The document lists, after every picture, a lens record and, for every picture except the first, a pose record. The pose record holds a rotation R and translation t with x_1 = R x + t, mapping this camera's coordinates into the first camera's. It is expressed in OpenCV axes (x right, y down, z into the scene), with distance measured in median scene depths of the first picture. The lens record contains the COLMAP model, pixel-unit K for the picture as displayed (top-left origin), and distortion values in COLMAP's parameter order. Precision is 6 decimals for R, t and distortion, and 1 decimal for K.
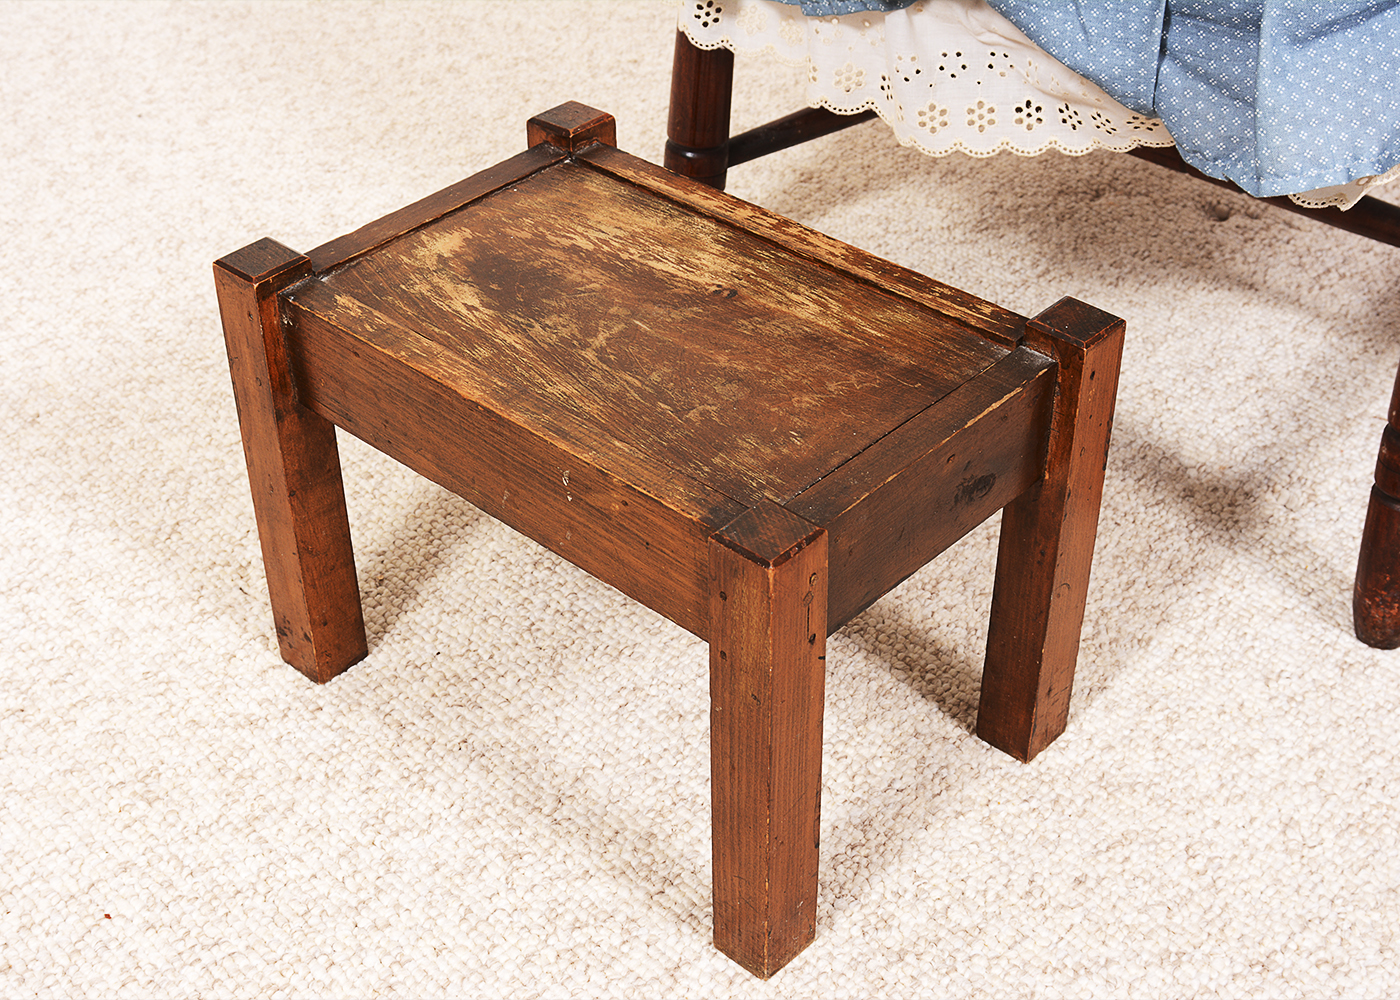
lens RADIAL K [[2267.0, 0, 689.6], [0, 2267.0, 528.8], [0, 0, 1]] dist [-0.128008, 0.000000]
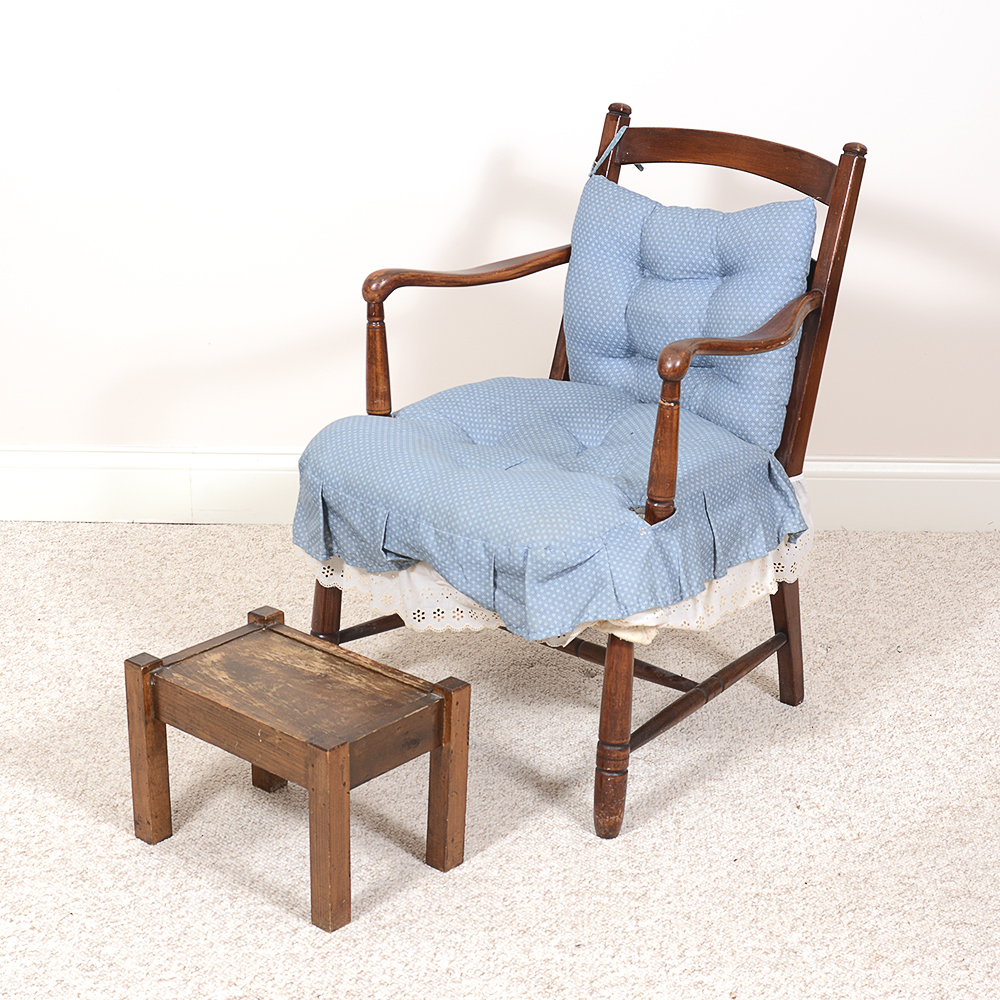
lens RADIAL K [[2746.7, 0, 496.8], [0, 2746.7, 499.2], [0, 0, 1]] dist [-0.150198, 0.000000]
pose [[0.999461, 0.018574, 0.027068, 0.122379], [-0.010998, 0.966349, -0.256999, 0.491801], [-0.030930, 0.256563, 0.966033, -2.034772]]
